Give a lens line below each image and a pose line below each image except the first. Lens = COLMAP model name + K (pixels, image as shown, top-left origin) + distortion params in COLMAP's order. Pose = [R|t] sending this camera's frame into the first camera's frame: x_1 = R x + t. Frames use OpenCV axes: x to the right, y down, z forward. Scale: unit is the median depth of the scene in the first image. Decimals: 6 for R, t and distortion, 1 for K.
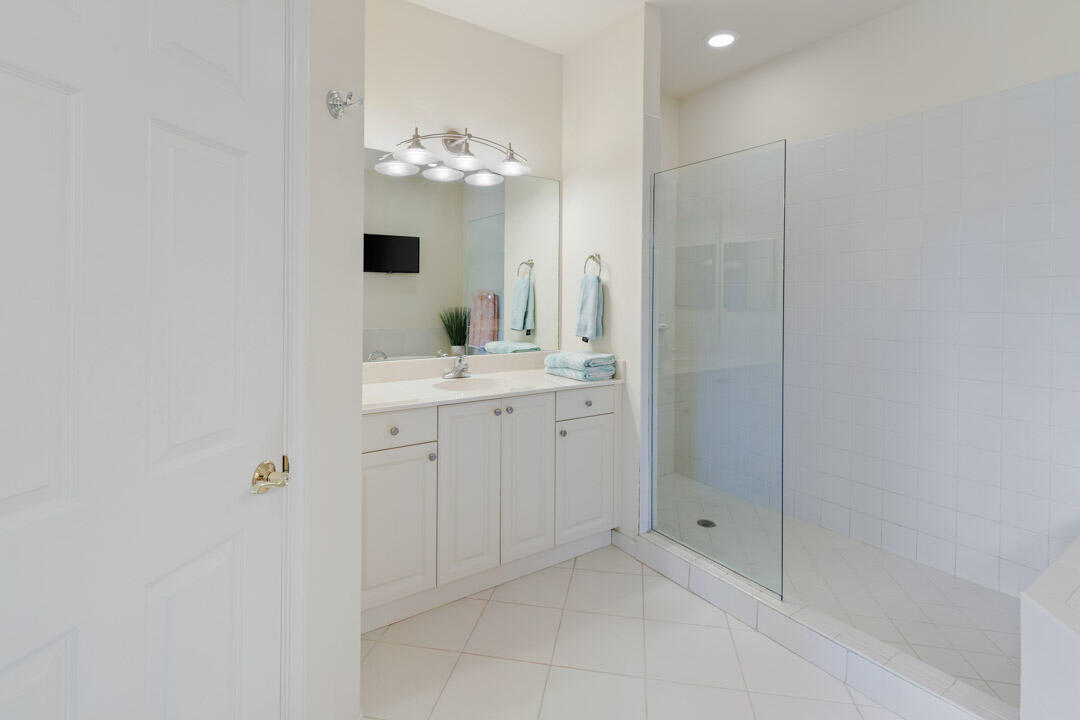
lens RADIAL K [[504.8, 0, 555.6], [0, 504.8, 302.5], [0, 0, 1]] dist [0.015687, -0.003449]
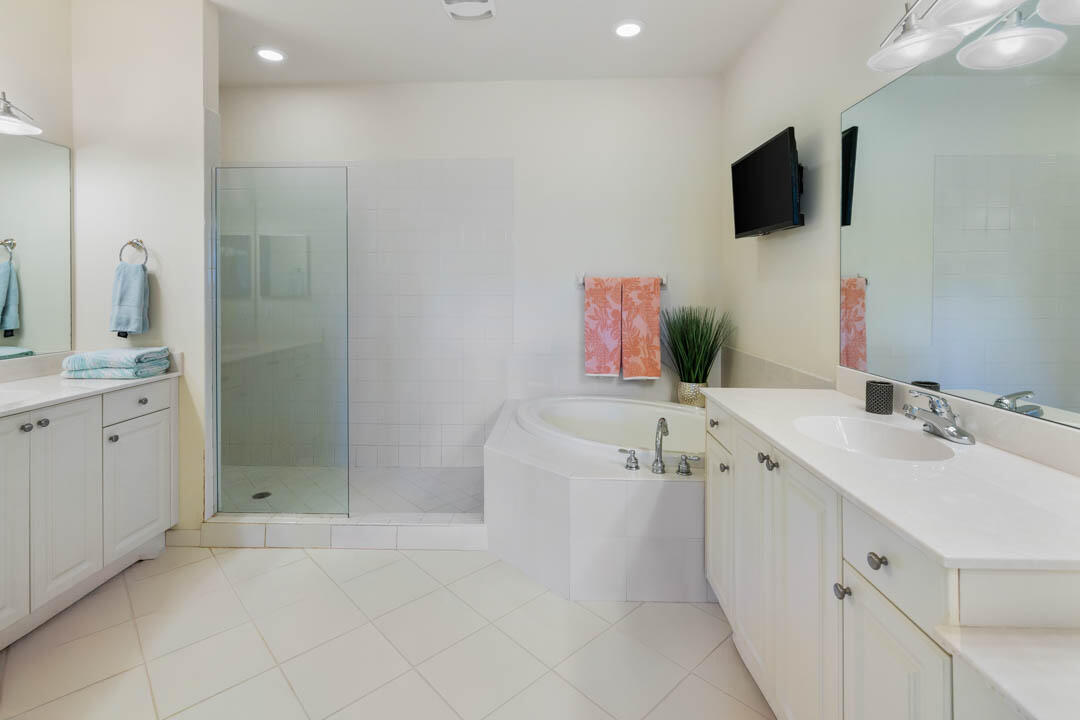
lens RADIAL K [[504.8, 0, 535.0], [0, 504.8, 289.3], [0, 0, 1]] dist [0.015687, -0.003449]
pose [[0.605391, -0.008791, 0.795880, -0.229243], [0.010581, 0.999940, 0.002996, -0.002472], [-0.795858, 0.006607, 0.605447, -0.138864]]
